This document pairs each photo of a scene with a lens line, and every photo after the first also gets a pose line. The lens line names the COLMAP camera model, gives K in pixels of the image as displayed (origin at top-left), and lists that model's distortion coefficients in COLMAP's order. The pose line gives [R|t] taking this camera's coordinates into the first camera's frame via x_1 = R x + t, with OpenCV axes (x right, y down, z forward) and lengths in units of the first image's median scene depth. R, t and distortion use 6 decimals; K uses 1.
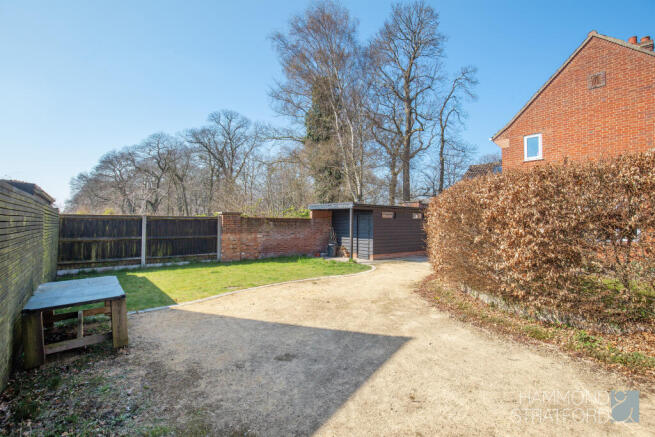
lens RADIAL K [[307.5, 0, 328.8], [0, 307.5, 219.6], [0, 0, 1]] dist [-0.021840, 0.000040]
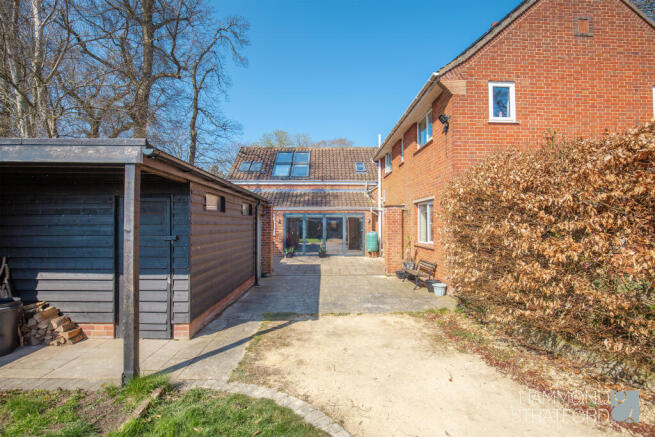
lens RADIAL K [[307.5, 0, 332.8], [0, 307.5, 220.1], [0, 0, 1]] dist [-0.021840, 0.000040]
pose [[0.590033, 0.005791, 0.807358, -0.024006], [-0.008879, 0.999960, -0.000684, 0.005020], [-0.807330, -0.006765, 0.590061, 0.609975]]
